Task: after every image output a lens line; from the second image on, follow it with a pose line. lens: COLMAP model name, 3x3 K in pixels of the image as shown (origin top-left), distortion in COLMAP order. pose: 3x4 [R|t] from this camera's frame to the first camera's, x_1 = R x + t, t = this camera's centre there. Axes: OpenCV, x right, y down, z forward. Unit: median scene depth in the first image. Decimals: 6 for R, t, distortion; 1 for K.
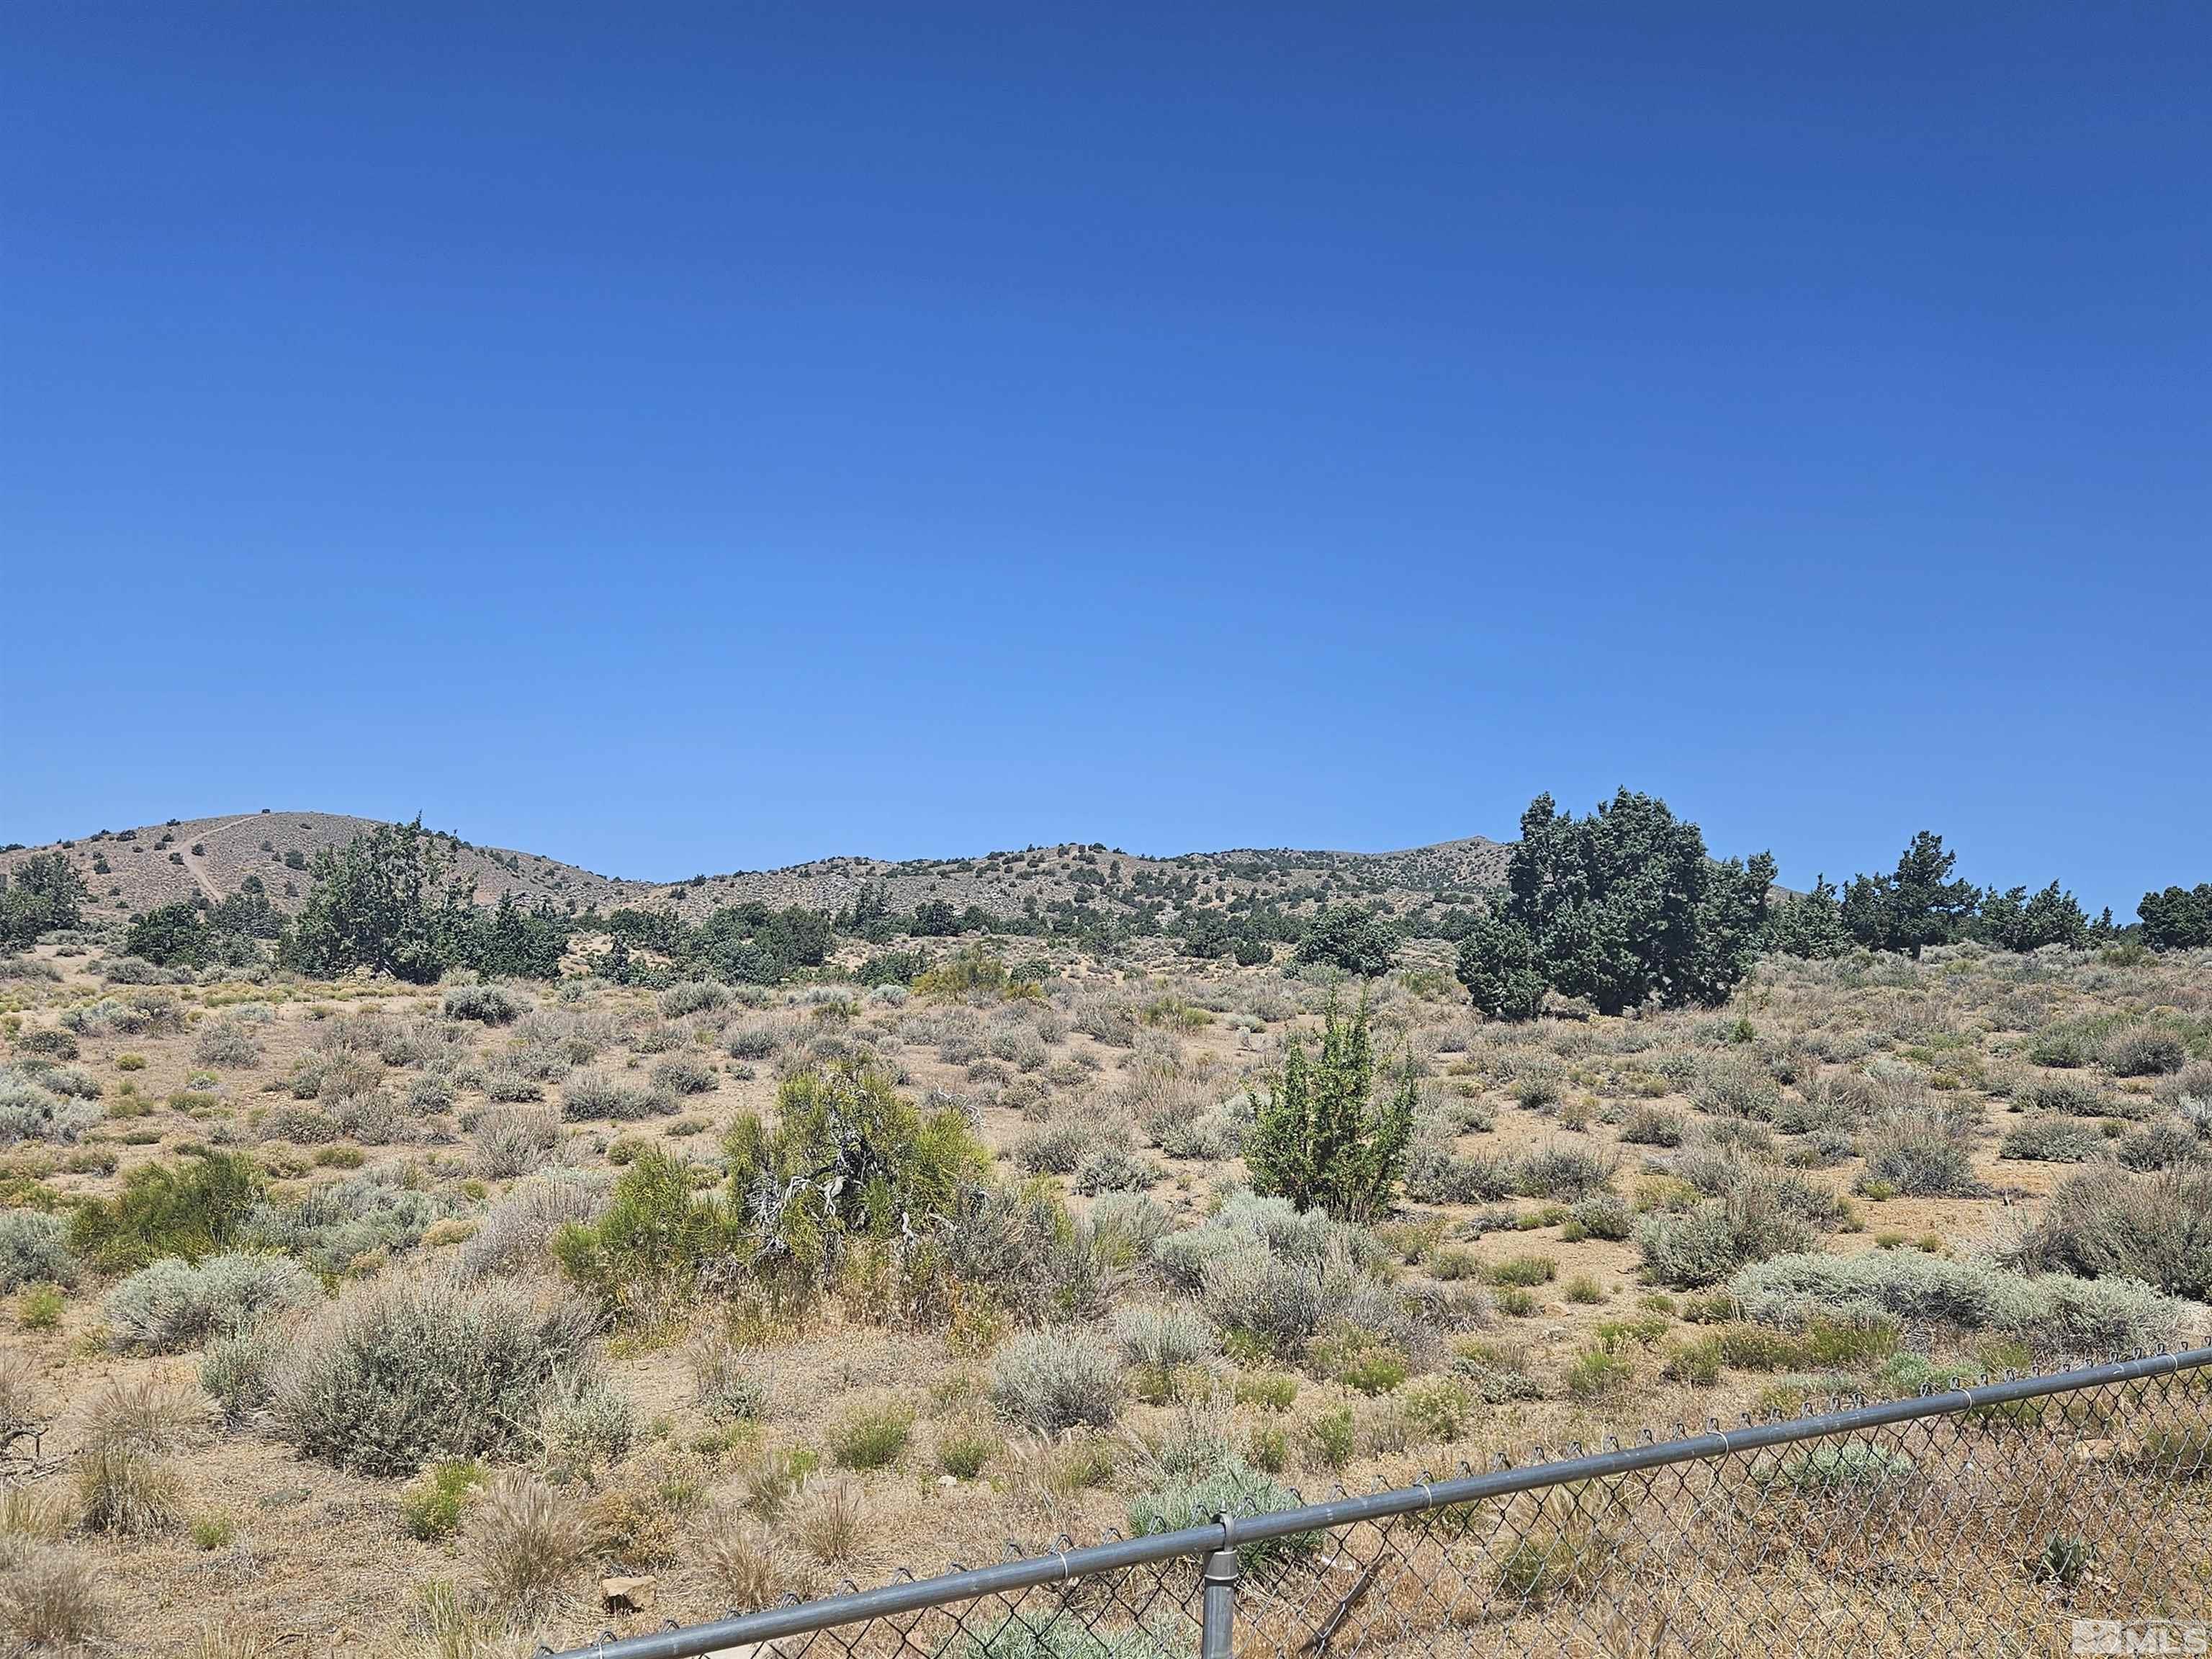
lens RADIAL K [[1809.6, 0, 1110.3], [0, 1809.6, 827.6], [0, 0, 1]] dist [0.052777, 0.000937]
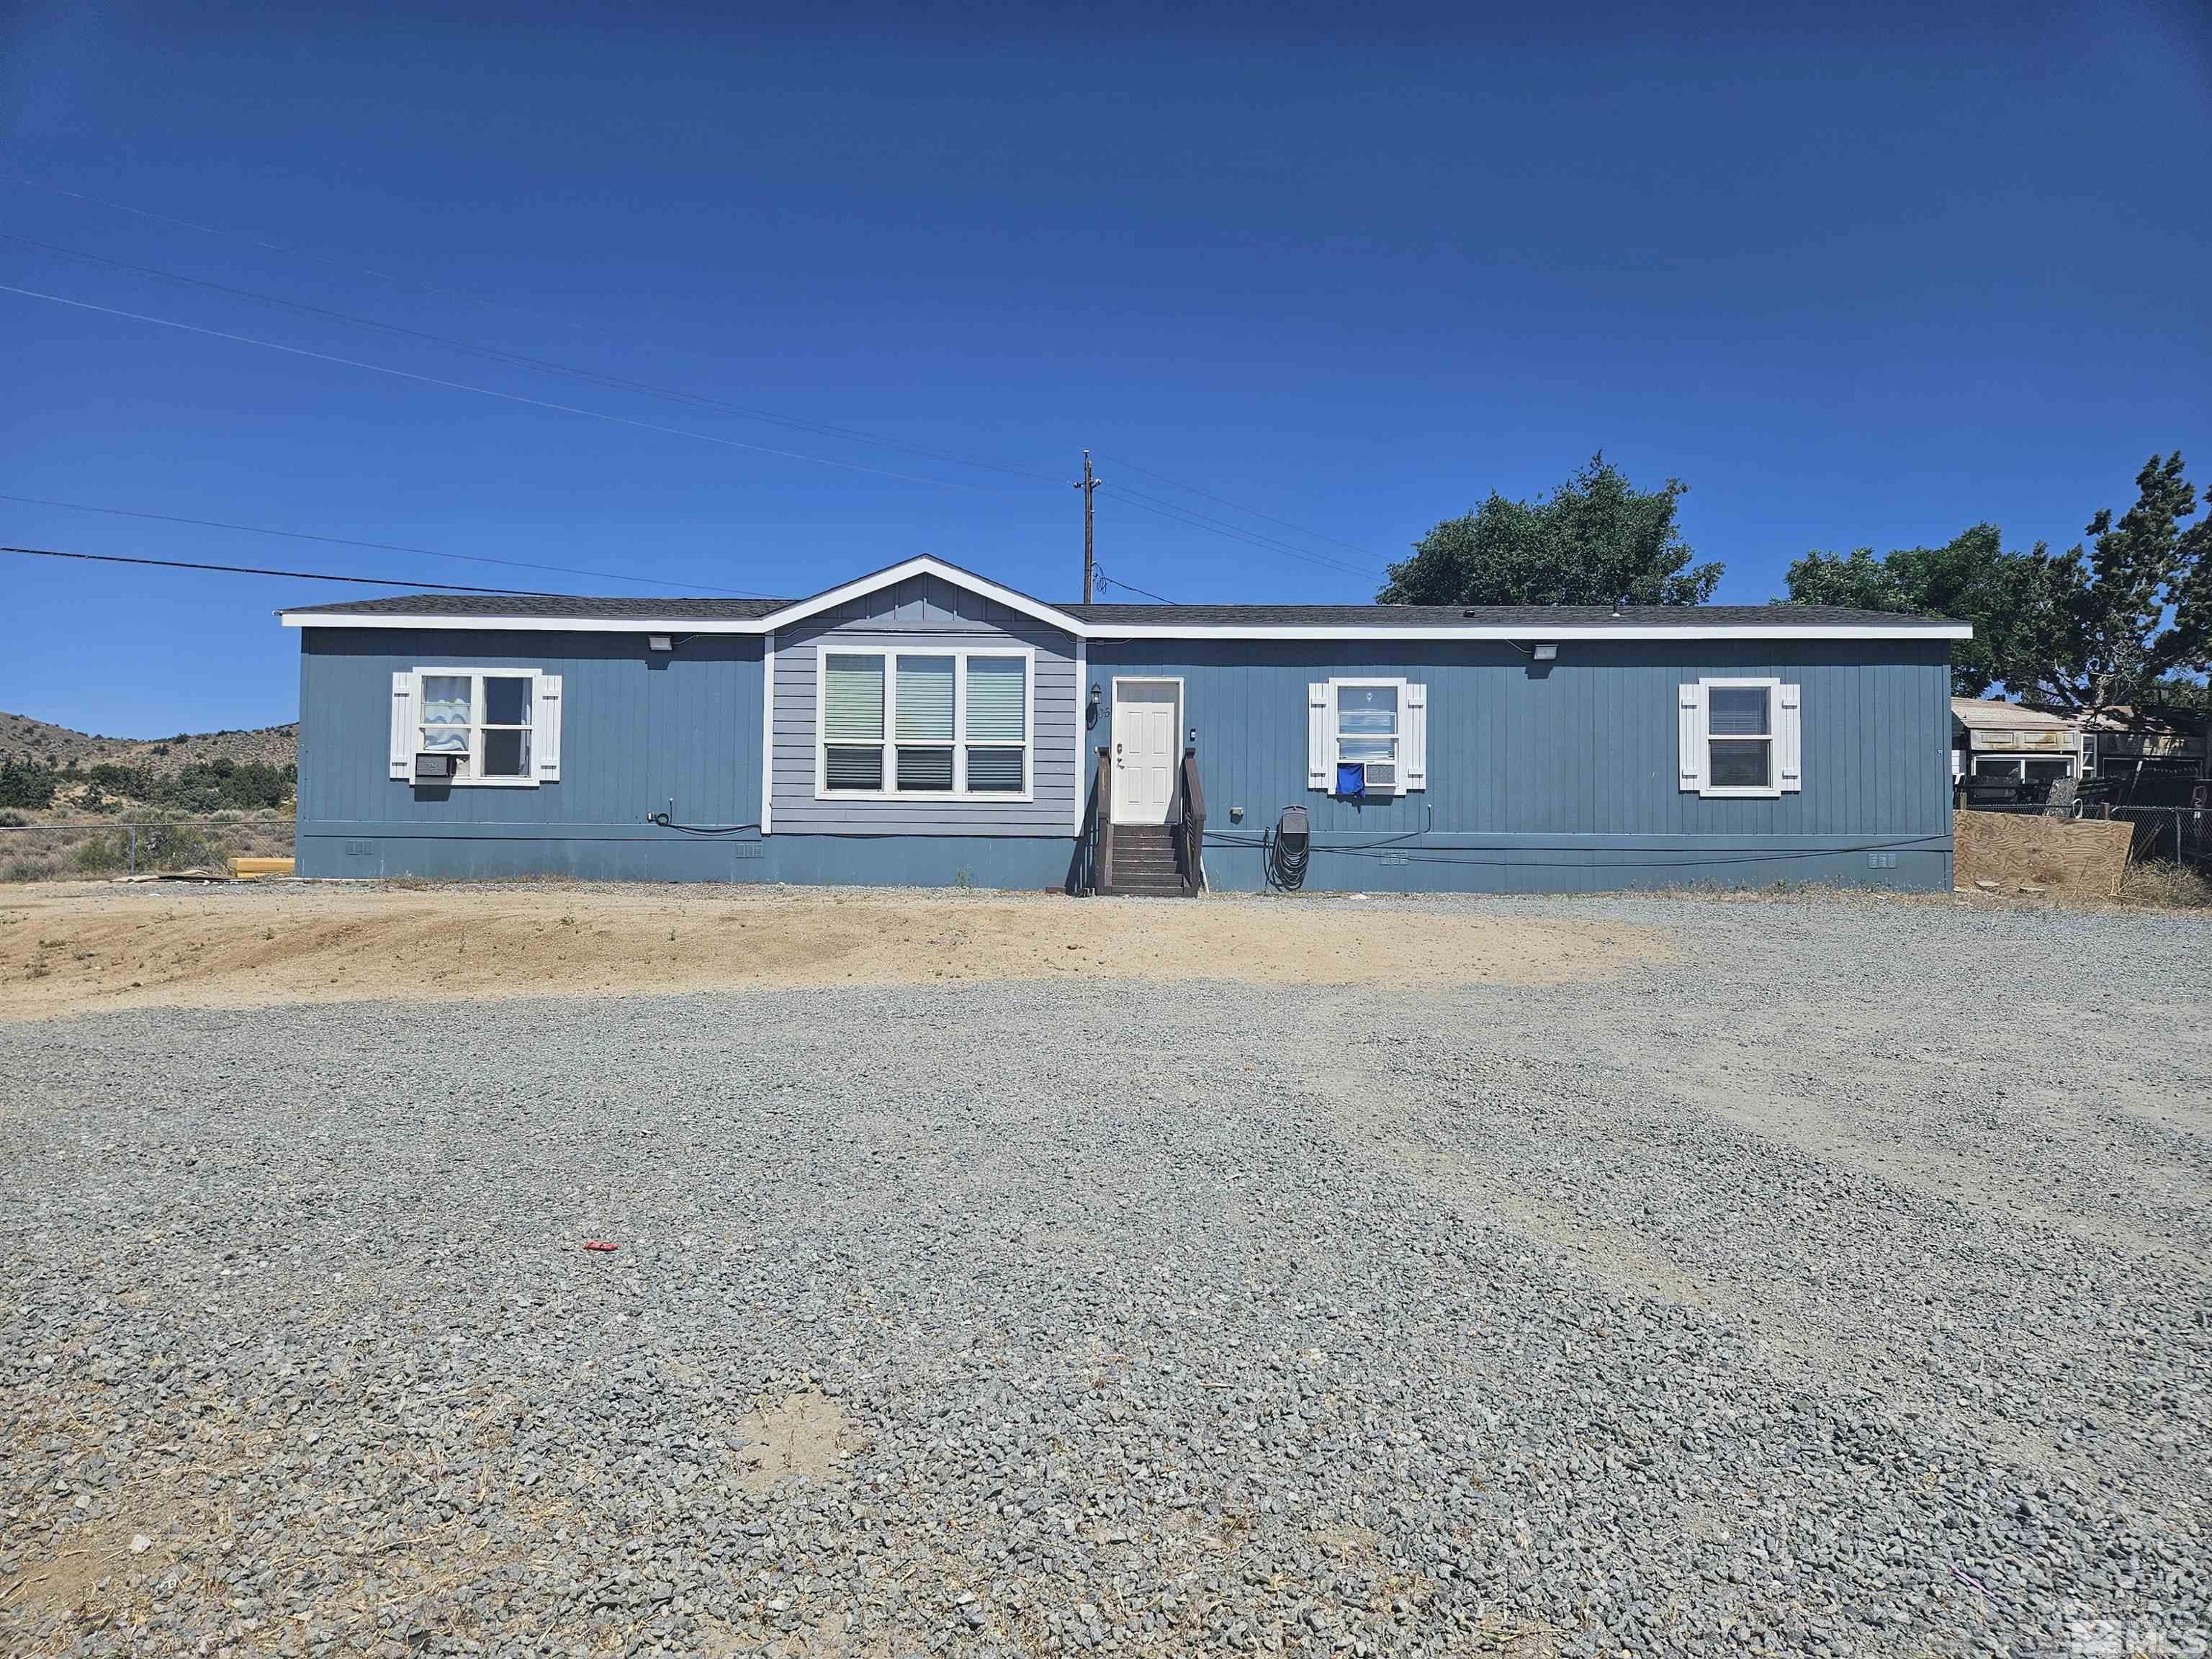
lens RADIAL K [[1479.9, 0, 1092.5], [0, 1479.9, 828.8], [0, 0, 1]] dist [0.057762, -0.034595]
pose [[0.950522, -0.013896, 0.310346, 0.050109], [-0.013750, 0.996138, 0.086716, -0.009063], [-0.310352, -0.086693, 0.946660, -0.173793]]
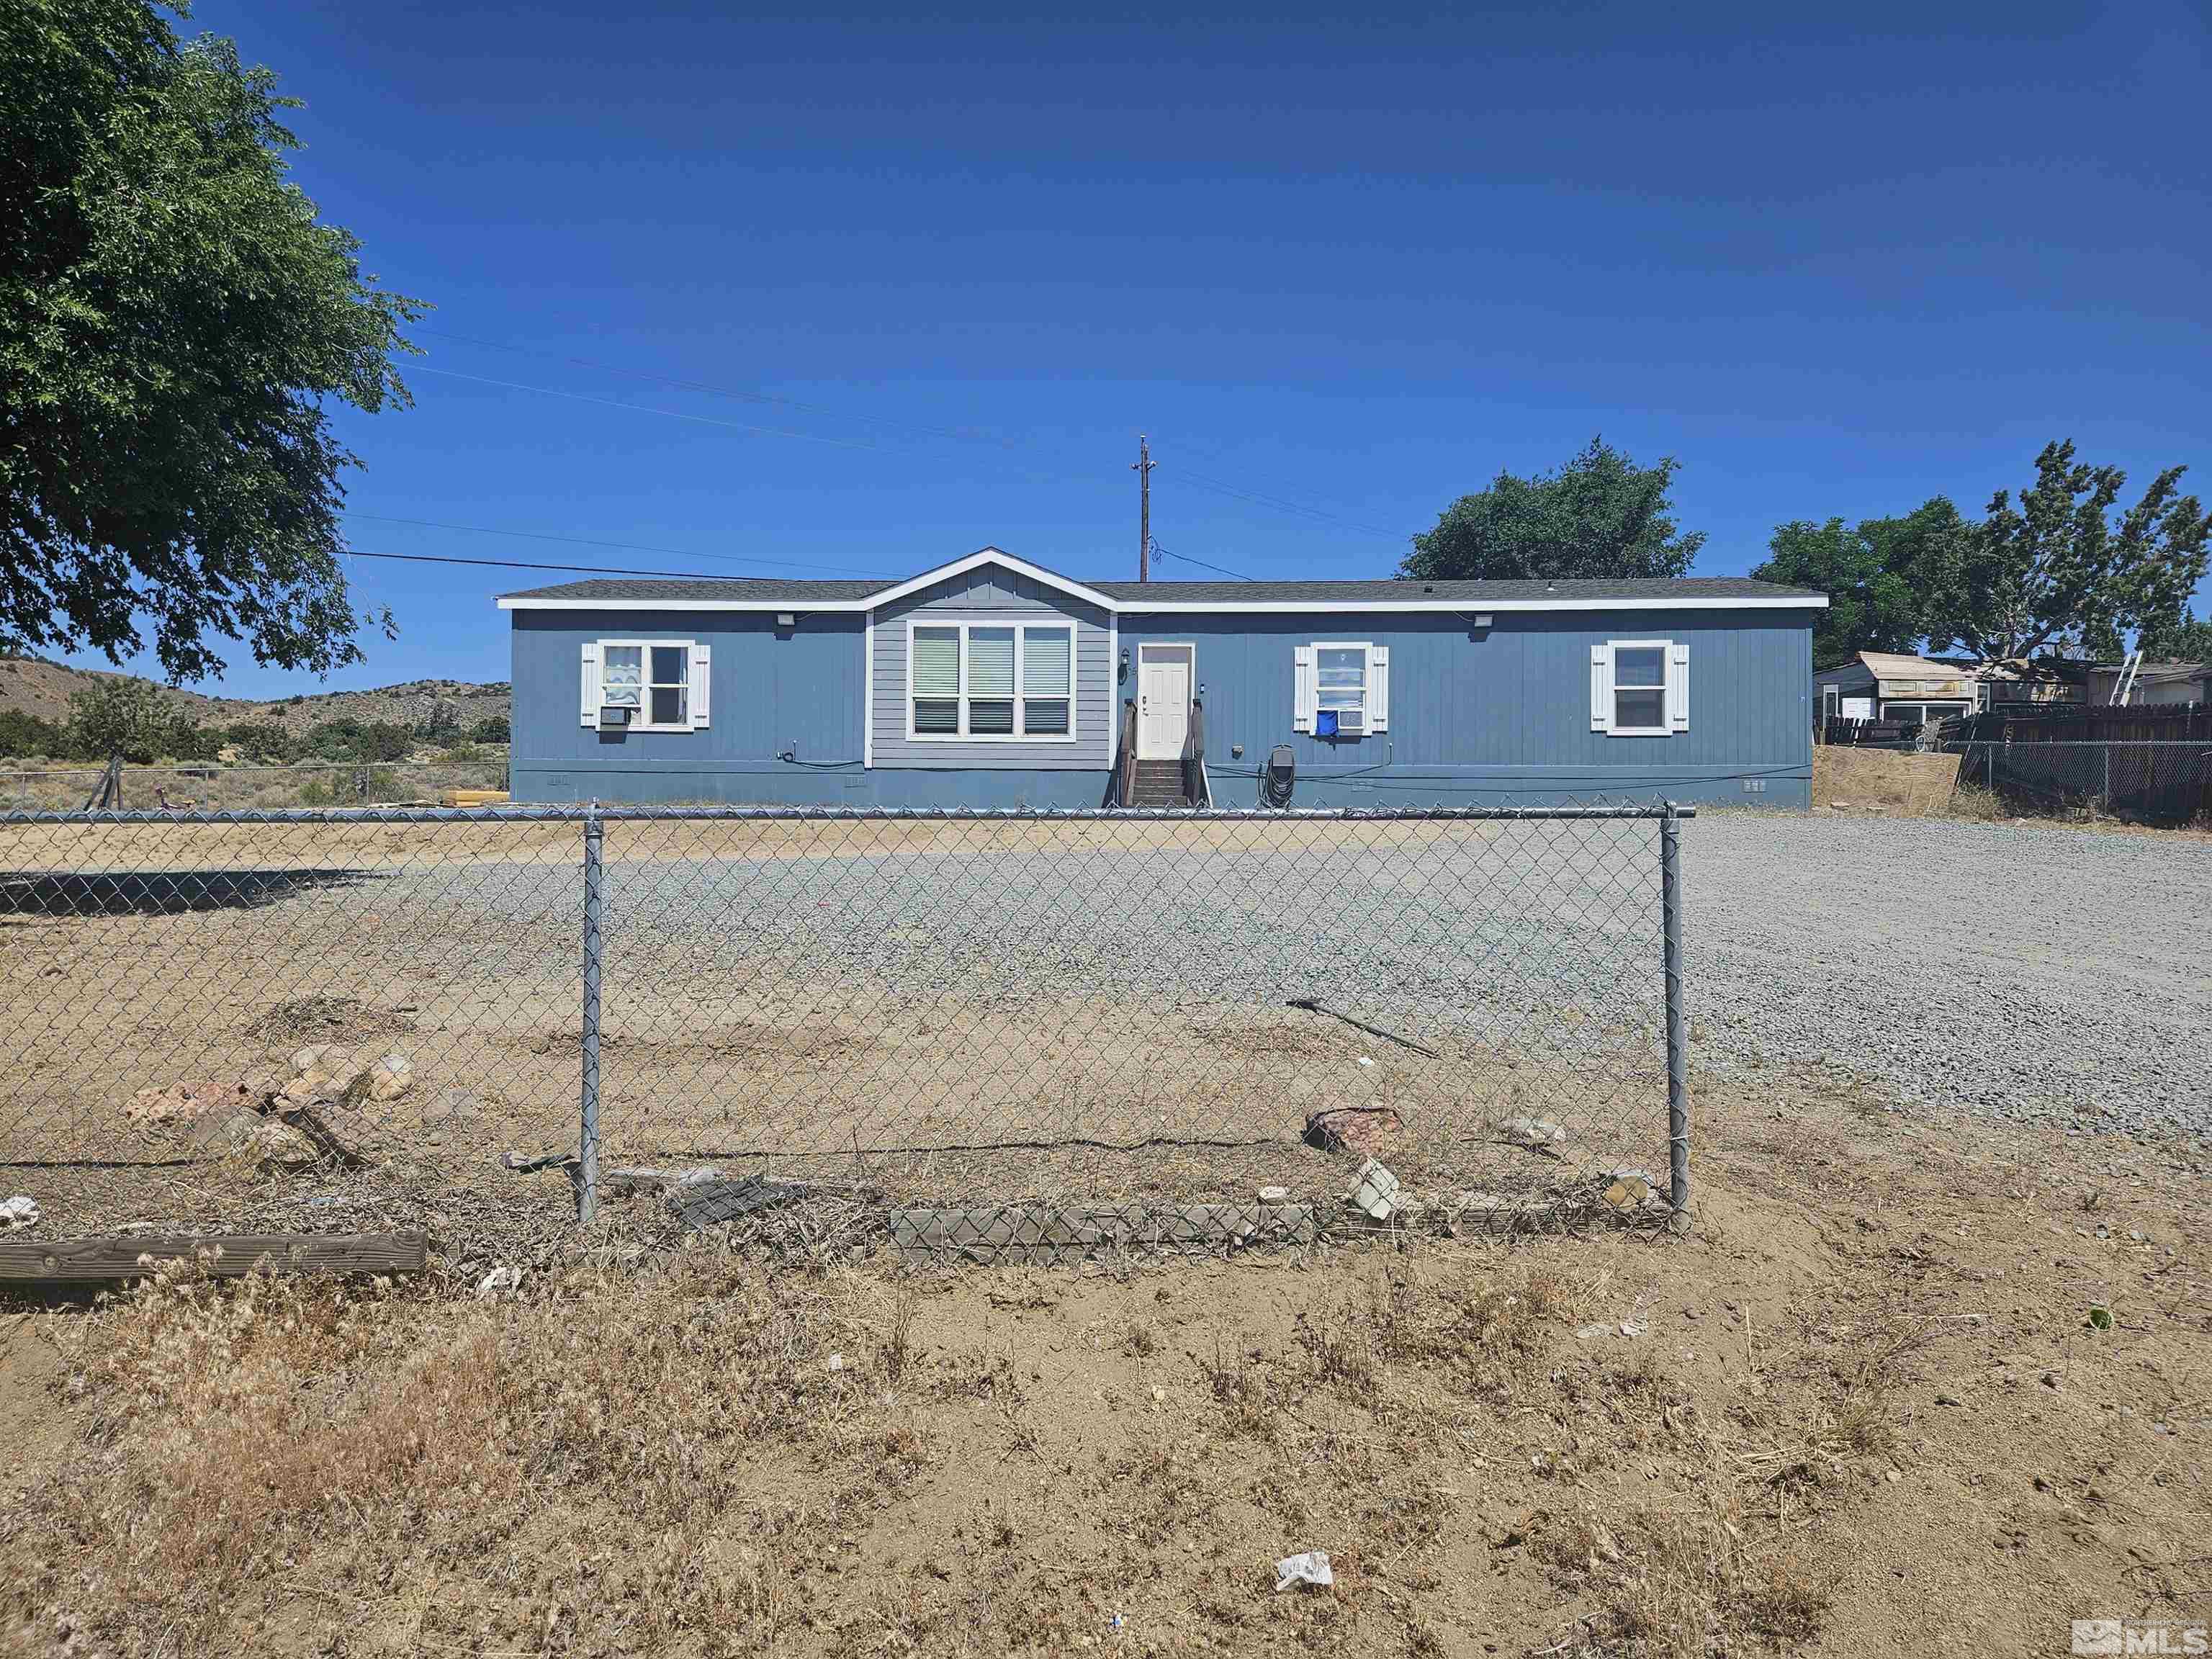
lens RADIAL K [[1479.9, 0, 1127.4], [0, 1479.9, 837.8], [0, 0, 1]] dist [0.057762, -0.034595]
pose [[0.960452, -0.027214, 0.277114, 0.044457], [-0.007030, 0.992525, 0.121838, -0.009736], [-0.278359, -0.118968, 0.953081, -0.212212]]
